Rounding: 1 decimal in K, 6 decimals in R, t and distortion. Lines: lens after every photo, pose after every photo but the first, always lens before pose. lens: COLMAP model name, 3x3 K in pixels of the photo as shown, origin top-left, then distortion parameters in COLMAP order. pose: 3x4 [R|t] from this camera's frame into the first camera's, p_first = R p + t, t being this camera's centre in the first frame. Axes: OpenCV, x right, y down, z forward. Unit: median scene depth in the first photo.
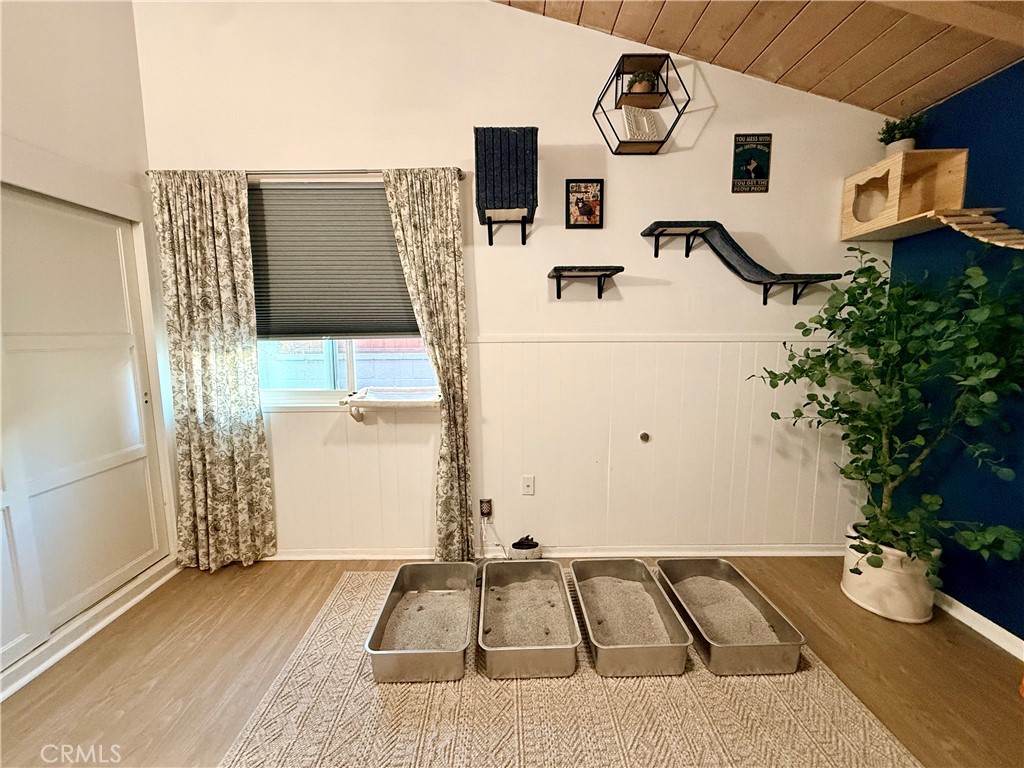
lens RADIAL K [[412.1, 0, 507.0], [0, 412.1, 381.3], [0, 0, 1]] dist [0.003149, -0.000554]
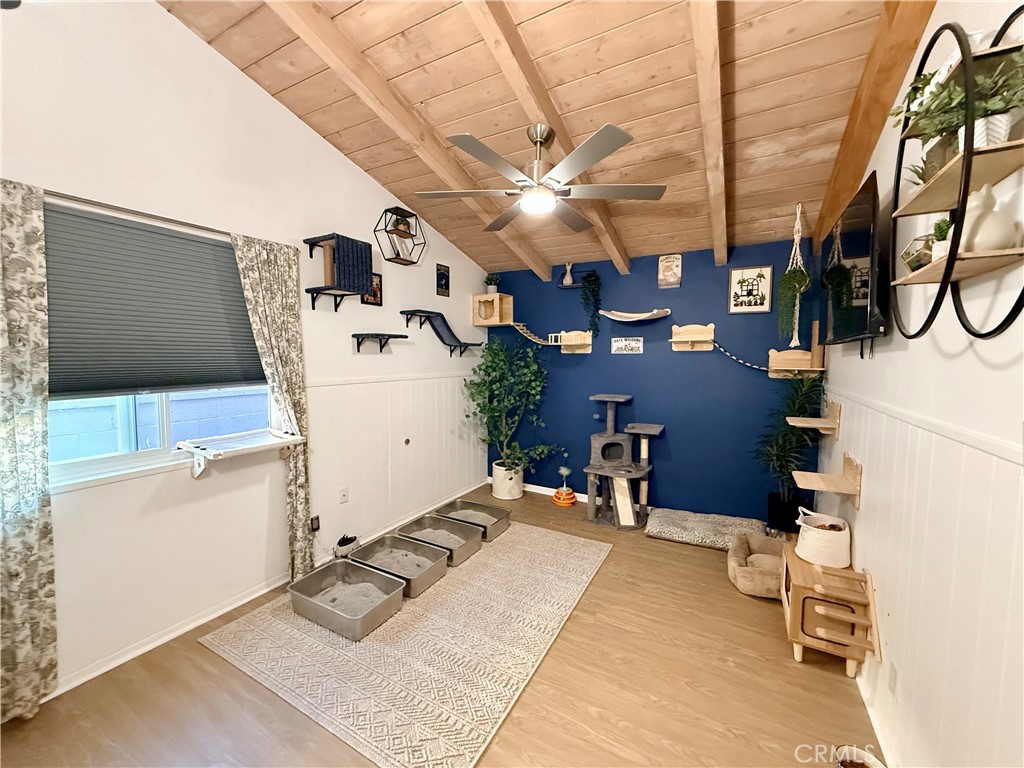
lens RADIAL K [[412.1, 0, 511.0], [0, 412.1, 381.8], [0, 0, 1]] dist [0.003149, -0.000554]
pose [[0.495234, -0.048933, 0.867381, -0.867226], [0.093075, 0.995655, 0.003028, -0.060406], [-0.863760, 0.079232, 0.497636, -0.132087]]
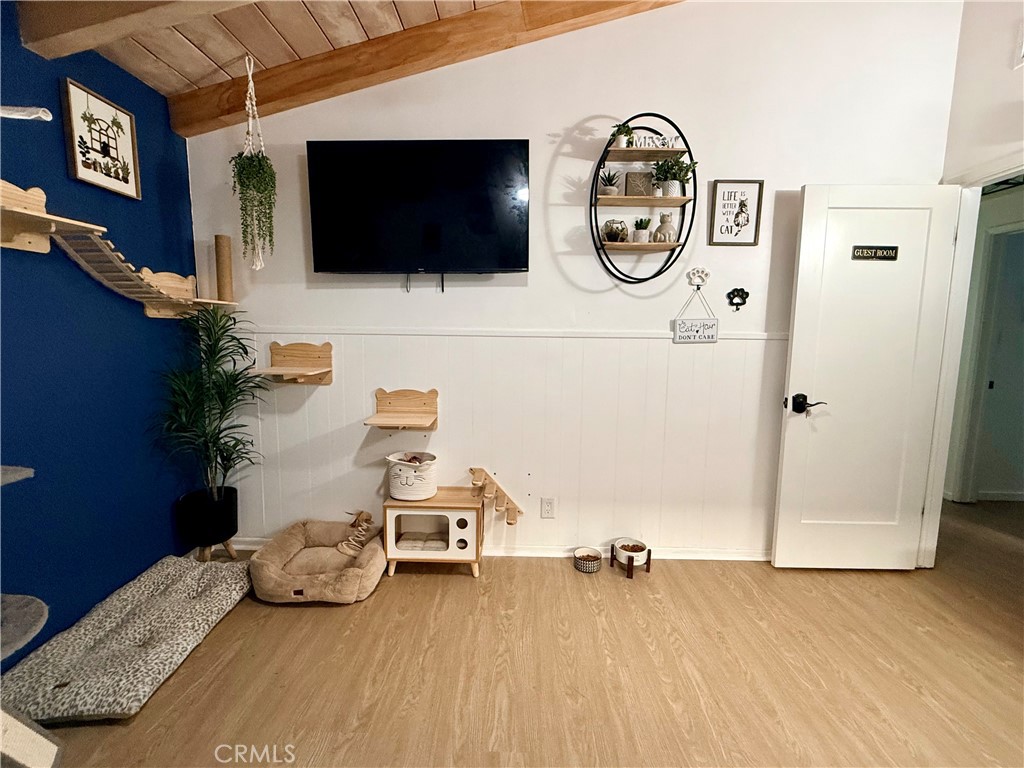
lens RADIAL K [[439.3, 0, 520.5], [0, 439.3, 381.8], [0, 0, 1]] dist [0.000670, -0.000590]
pose [[-0.999764, -0.010581, 0.018959, 0.137468], [-0.005940, 0.973189, 0.229932, -0.069118], [-0.020884, 0.229765, -0.973022, 0.763885]]
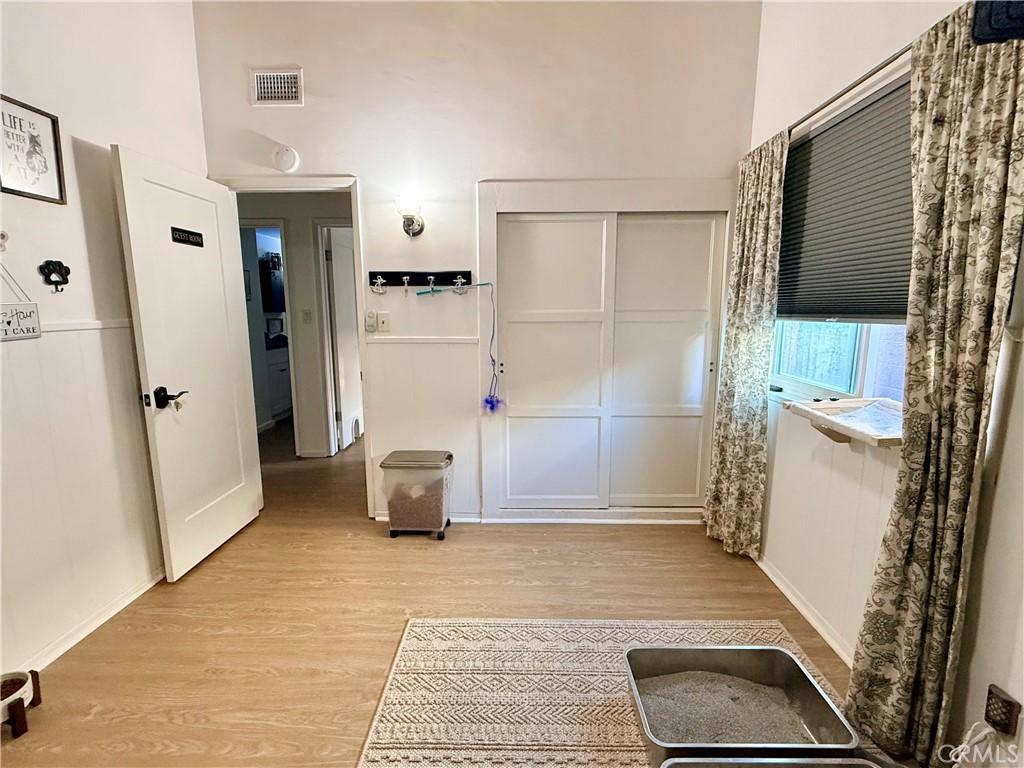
lens RADIAL K [[472.9, 0, 502.4], [0, 472.9, 380.9], [0, 0, 1]] dist [-0.003976, -0.000533]
pose [[-0.048510, 0.161238, -0.985723, 0.461544], [-0.118963, 0.978927, 0.165981, -0.072382], [0.991713, 0.125316, -0.028307, 0.479211]]
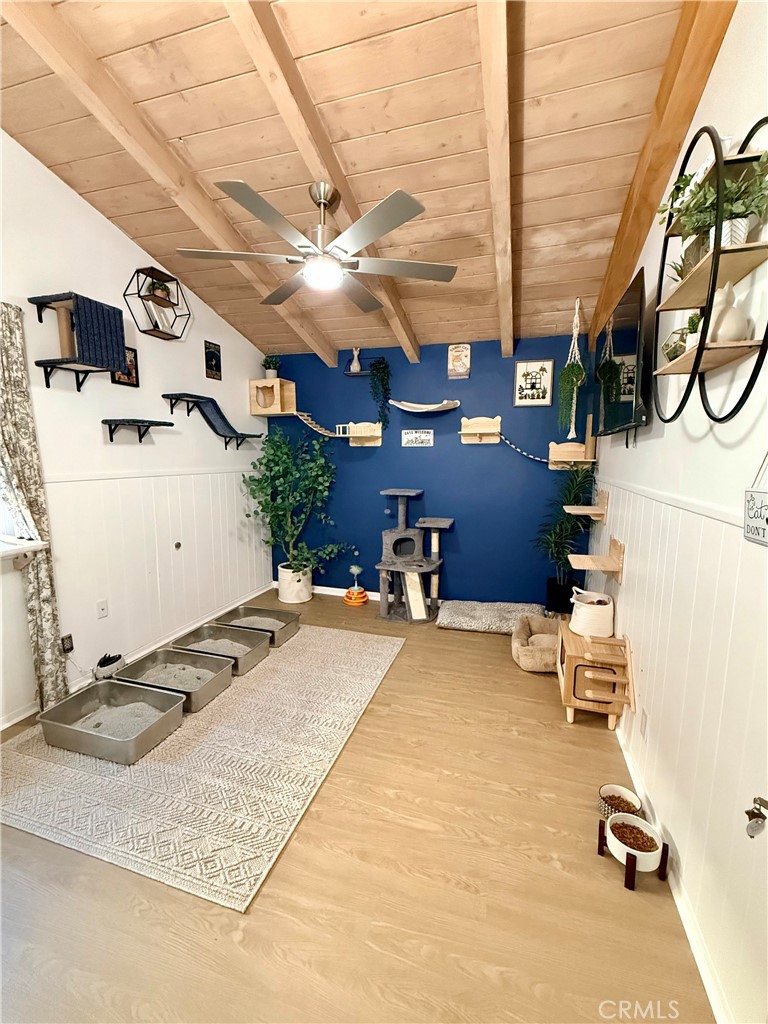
lens RADIAL K [[439.3, 0, 387.5], [0, 439.3, 513.5], [0, 0, 1]] dist [0.000670, -0.000590]
pose [[0.301137, -0.121257, 0.945840, -0.882003], [0.103182, 0.990202, 0.094093, -0.036833], [-0.947982, 0.069259, 0.310698, -0.122336]]
